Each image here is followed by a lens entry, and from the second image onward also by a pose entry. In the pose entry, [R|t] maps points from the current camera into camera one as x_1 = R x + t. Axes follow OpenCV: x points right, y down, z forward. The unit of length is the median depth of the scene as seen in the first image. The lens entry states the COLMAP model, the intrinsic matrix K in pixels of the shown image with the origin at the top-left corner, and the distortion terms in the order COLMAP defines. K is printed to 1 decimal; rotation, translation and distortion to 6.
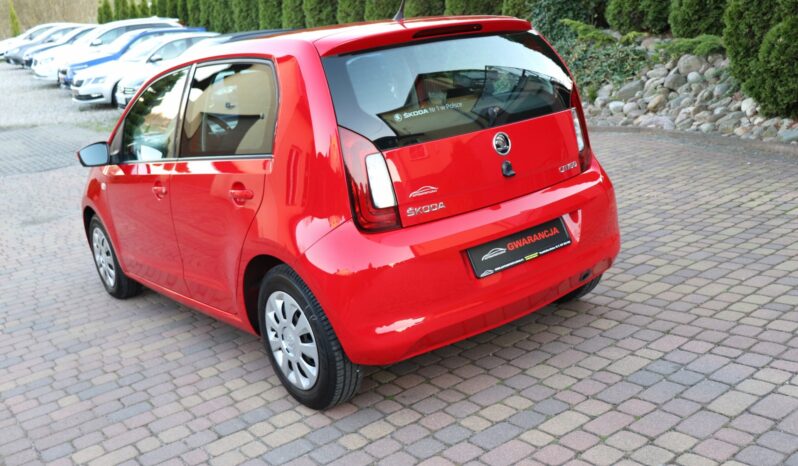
lens RADIAL K [[769.2, 0, 399.0], [0, 769.2, 233.0], [0, 0, 1]] dist [-0.139962, 0.168288]
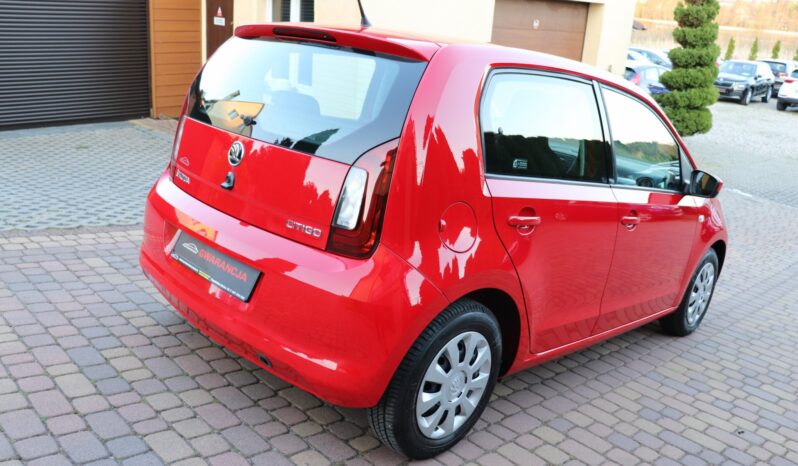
lens RADIAL K [[682.3, 0, 399.0], [0, 682.3, 233.0], [0, 0, 1]] dist [-0.162009, 0.129648]
pose [[0.124186, 0.371399, -0.920131, 0.663358], [-0.399067, 0.867702, 0.296376, -0.248111], [0.908473, 0.330388, 0.255969, 0.702844]]
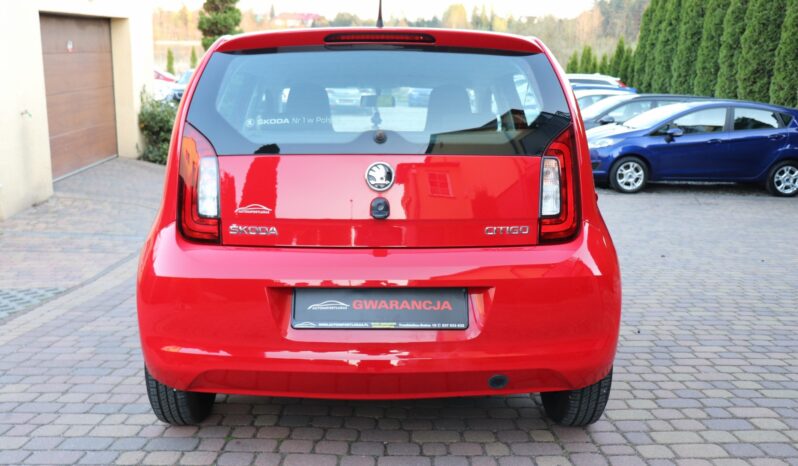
lens RADIAL K [[723.7, 0, 399.1], [0, 723.7, 221.7], [0, 0, 1]] dist [-0.044491, 0.001498]
pose [[0.789947, 0.193577, -0.581817, 0.418808], [-0.244313, 0.969654, -0.009095, -0.048350], [0.562401, 0.149330, 0.813269, 0.284969]]
